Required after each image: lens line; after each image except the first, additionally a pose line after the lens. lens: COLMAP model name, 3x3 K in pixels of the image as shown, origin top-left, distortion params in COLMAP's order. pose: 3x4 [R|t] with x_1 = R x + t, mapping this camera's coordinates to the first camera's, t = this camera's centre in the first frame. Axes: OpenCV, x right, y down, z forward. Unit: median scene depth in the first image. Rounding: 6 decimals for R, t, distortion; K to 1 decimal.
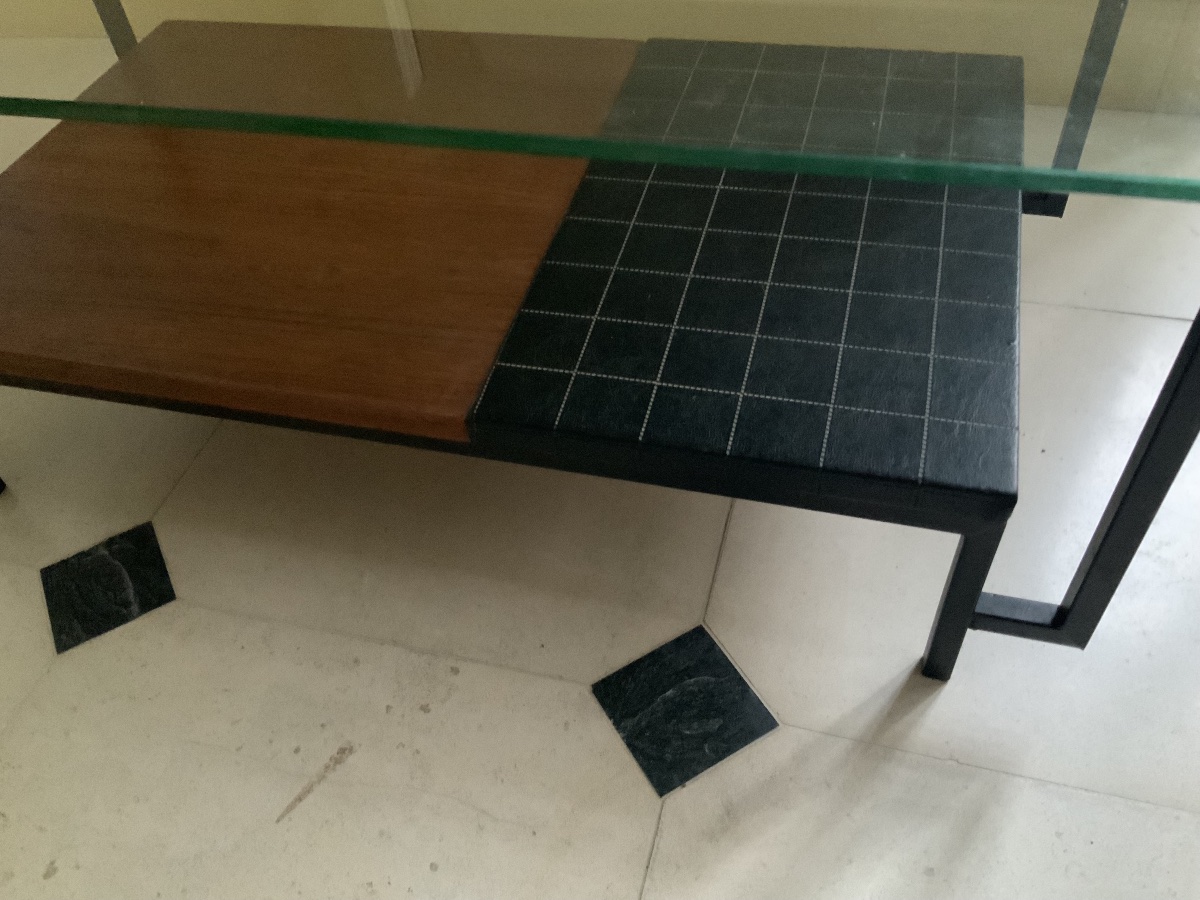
lens RADIAL K [[989.3, 0, 636.3], [0, 989.3, 450.6], [0, 0, 1]] dist [0.081493, -0.123678]
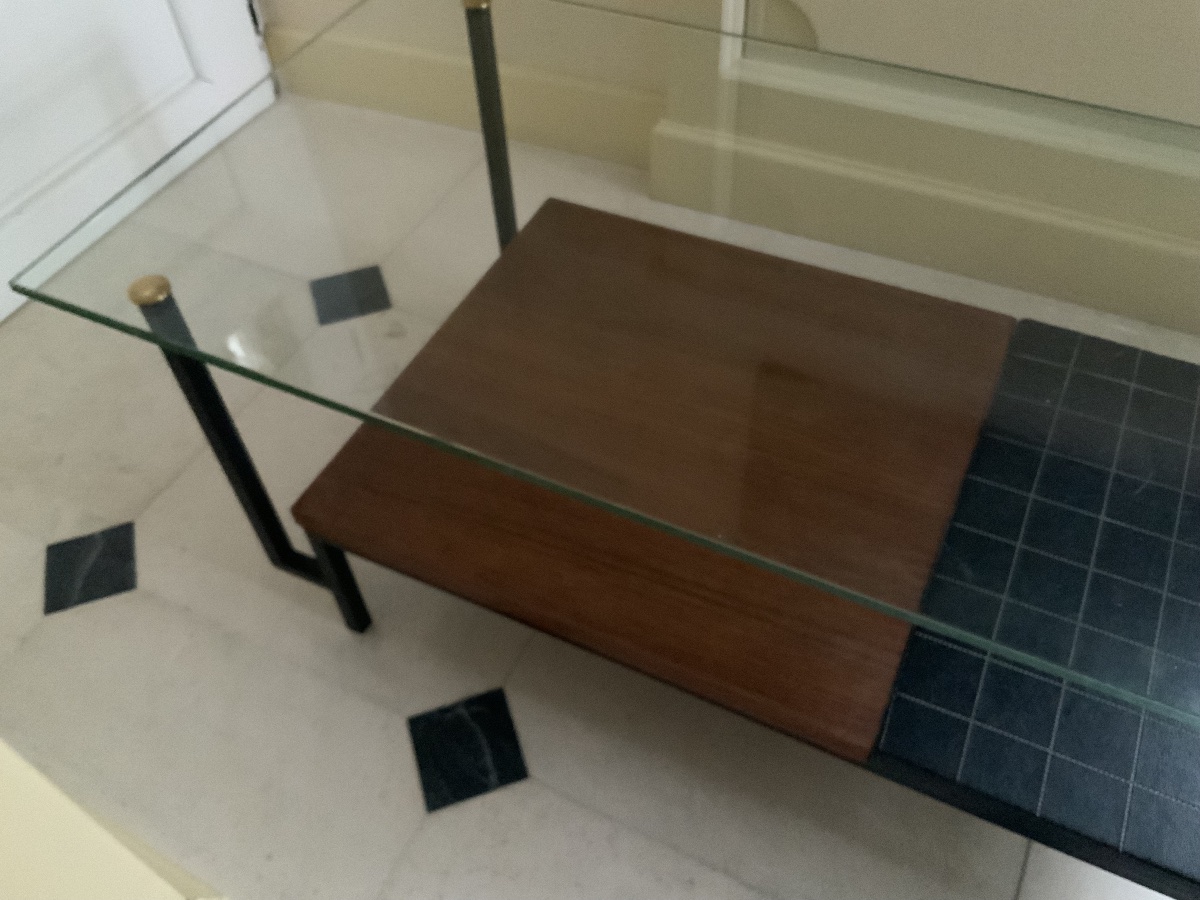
lens RADIAL K [[989.3, 0, 636.3], [0, 989.3, 450.6], [0, 0, 1]] dist [0.081493, -0.123678]
pose [[0.981721, 0.175284, -0.074152, -0.357677], [-0.172523, 0.984102, 0.042186, -0.313774], [0.080368, -0.028622, 0.996354, -0.110129]]
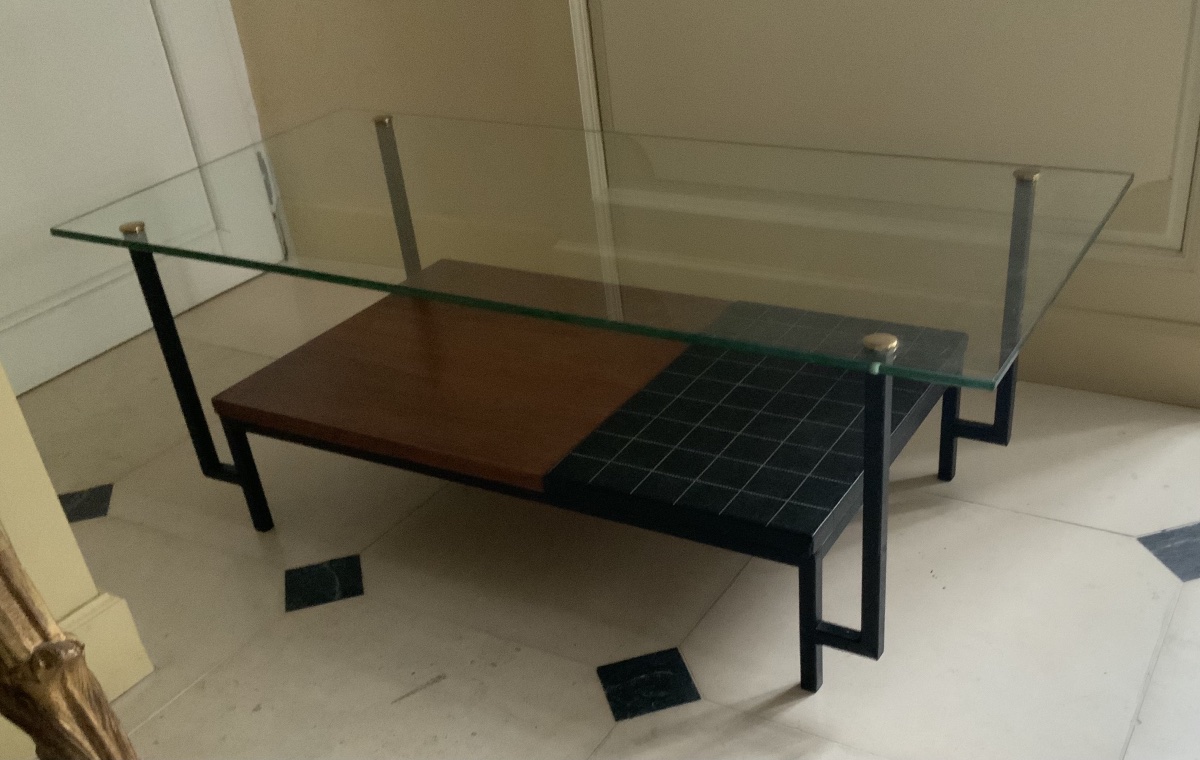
lens RADIAL K [[1188.0, 0, 715.7], [0, 1188.0, 477.3], [0, 0, 1]] dist [0.106356, -0.007911]
pose [[0.975751, 0.125122, -0.179594, 0.438070], [-0.167159, 0.955672, -0.242381, 0.374248], [0.141306, 0.266525, 0.953414, -0.849558]]
